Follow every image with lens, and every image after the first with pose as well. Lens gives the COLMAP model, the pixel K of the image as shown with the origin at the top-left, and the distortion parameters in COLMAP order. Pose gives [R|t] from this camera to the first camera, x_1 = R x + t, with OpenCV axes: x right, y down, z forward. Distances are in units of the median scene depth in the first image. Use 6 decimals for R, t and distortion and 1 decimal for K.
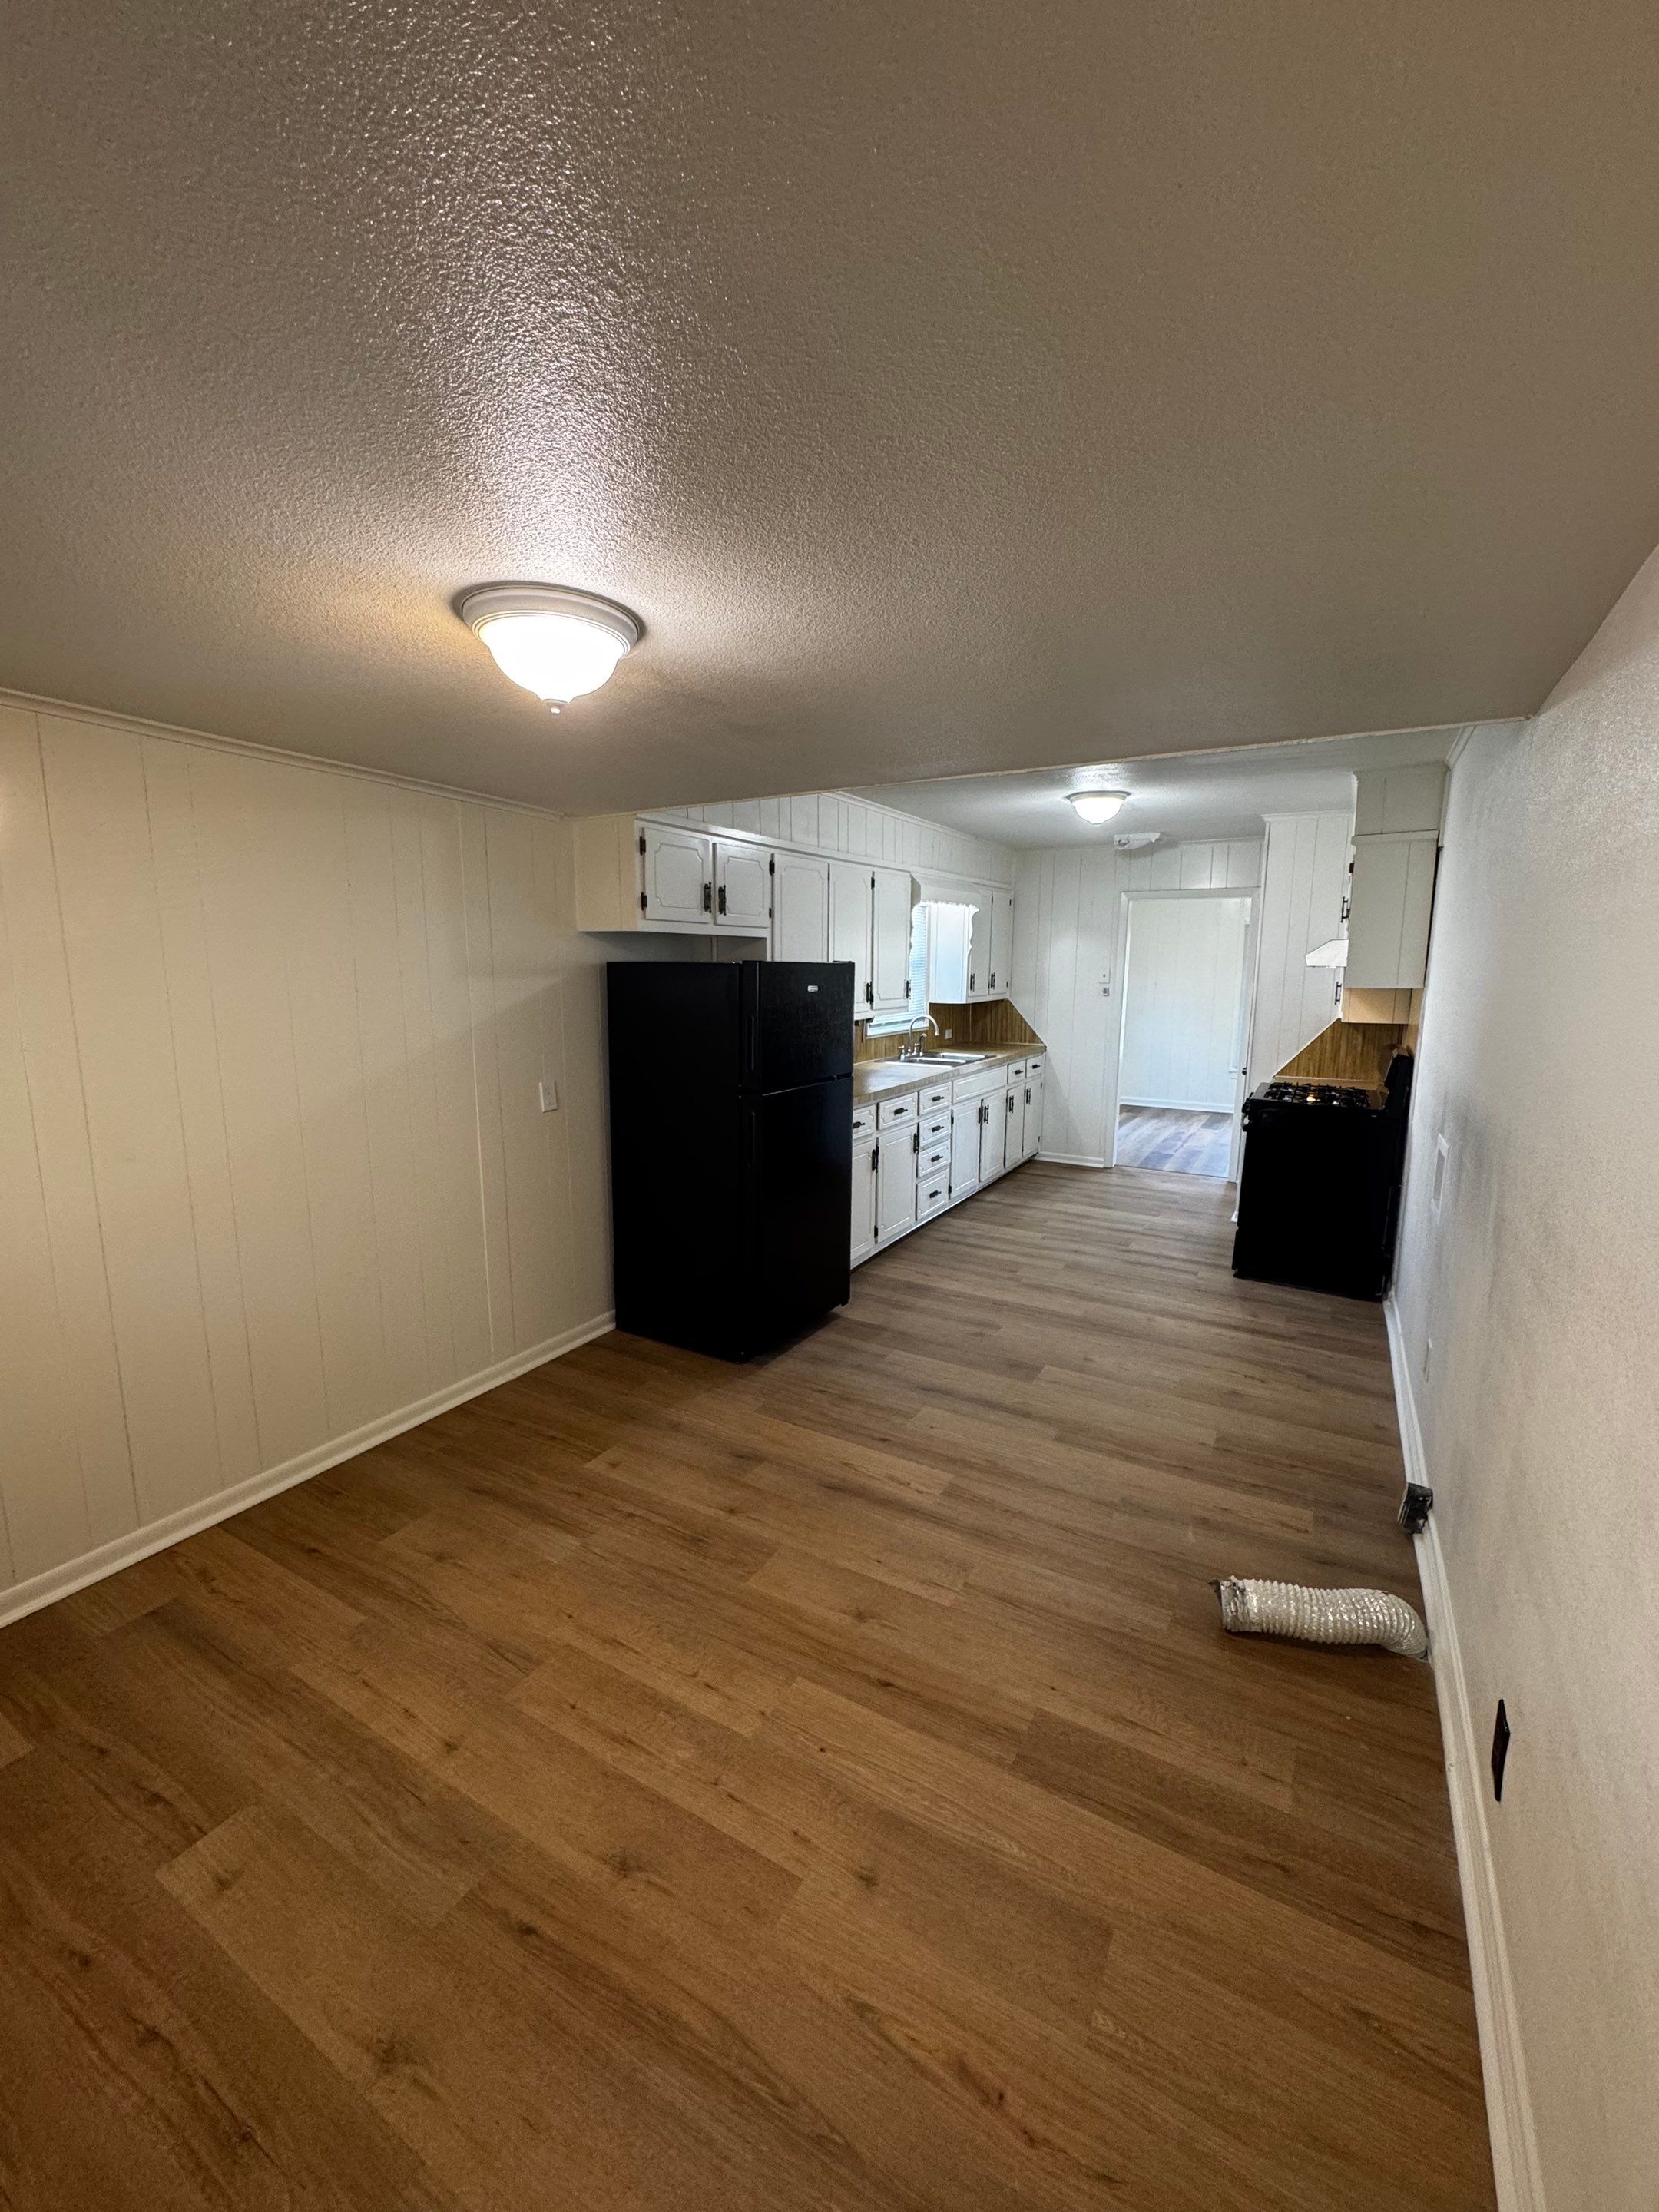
lens RADIAL K [[889.9, 0, 832.0], [0, 889.9, 1101.9], [0, 0, 1]] dist [0.003813, 0.000226]
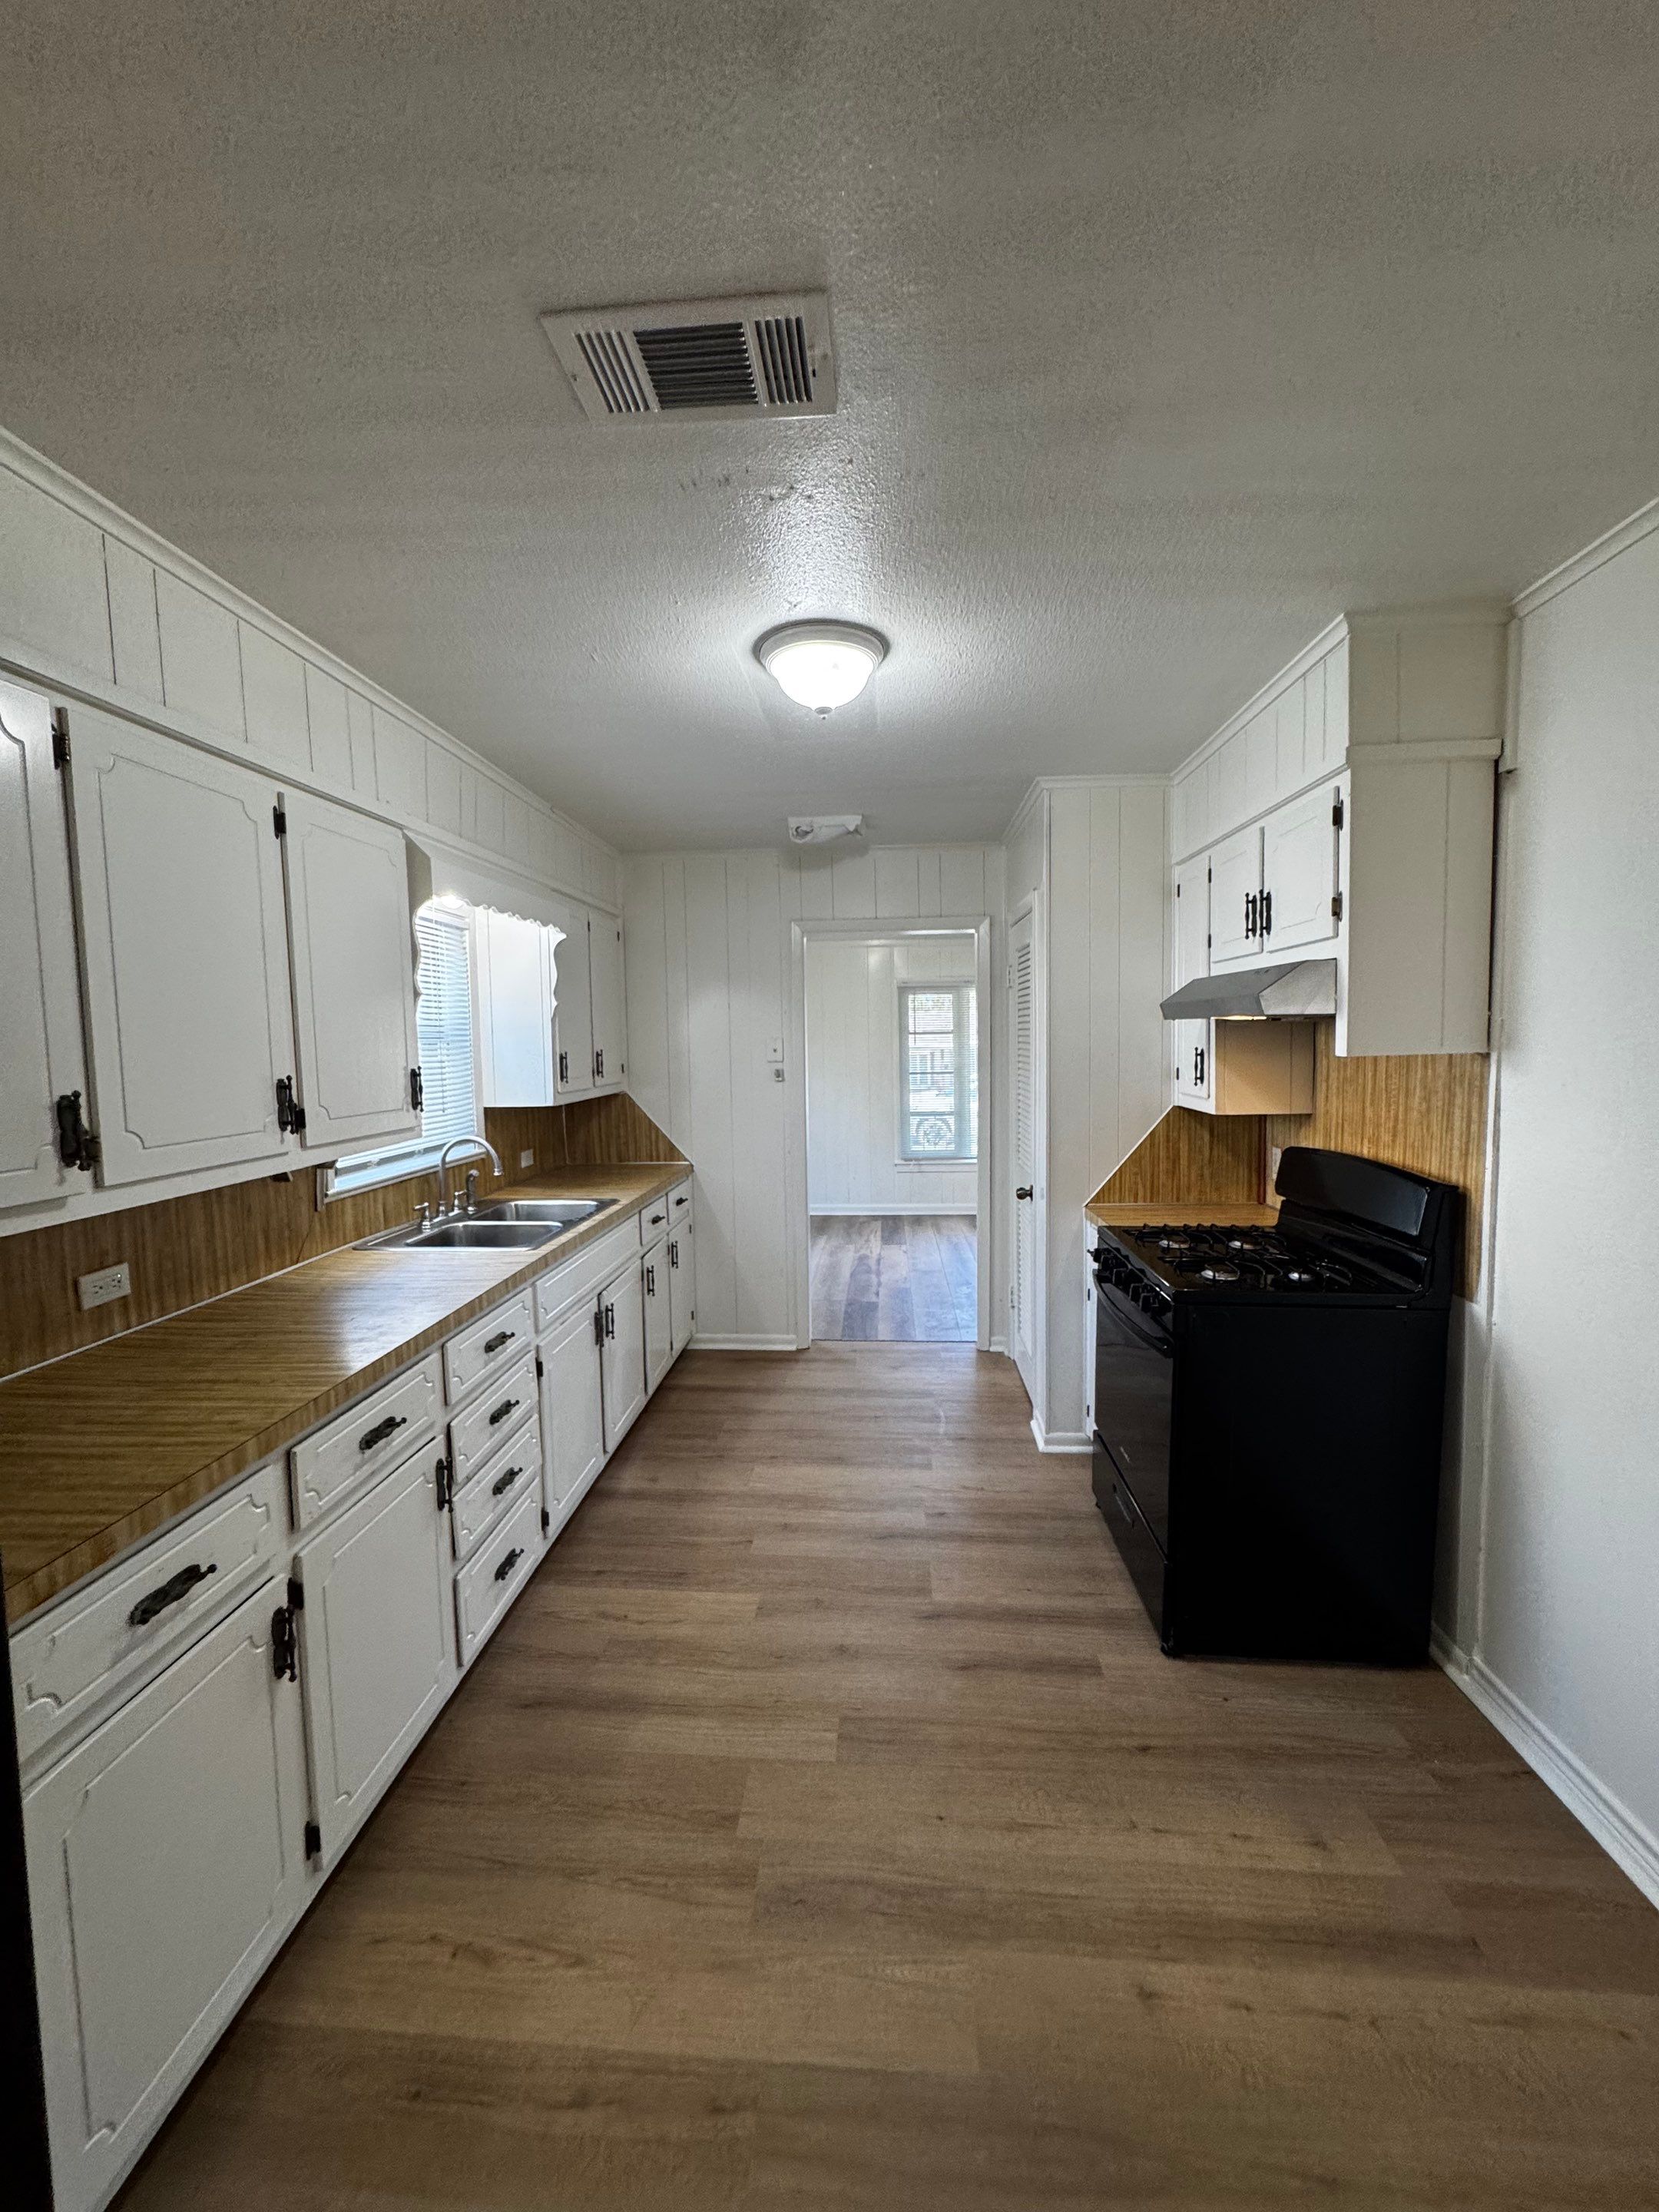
lens RADIAL K [[889.9, 0, 828.9], [0, 889.9, 1105.6], [0, 0, 1]] dist [0.003813, 0.000226]
pose [[0.902041, -0.052161, 0.428487, 0.079163], [0.088637, 0.993901, -0.065606, -0.069481], [-0.422451, 0.097159, 0.901163, 0.503685]]
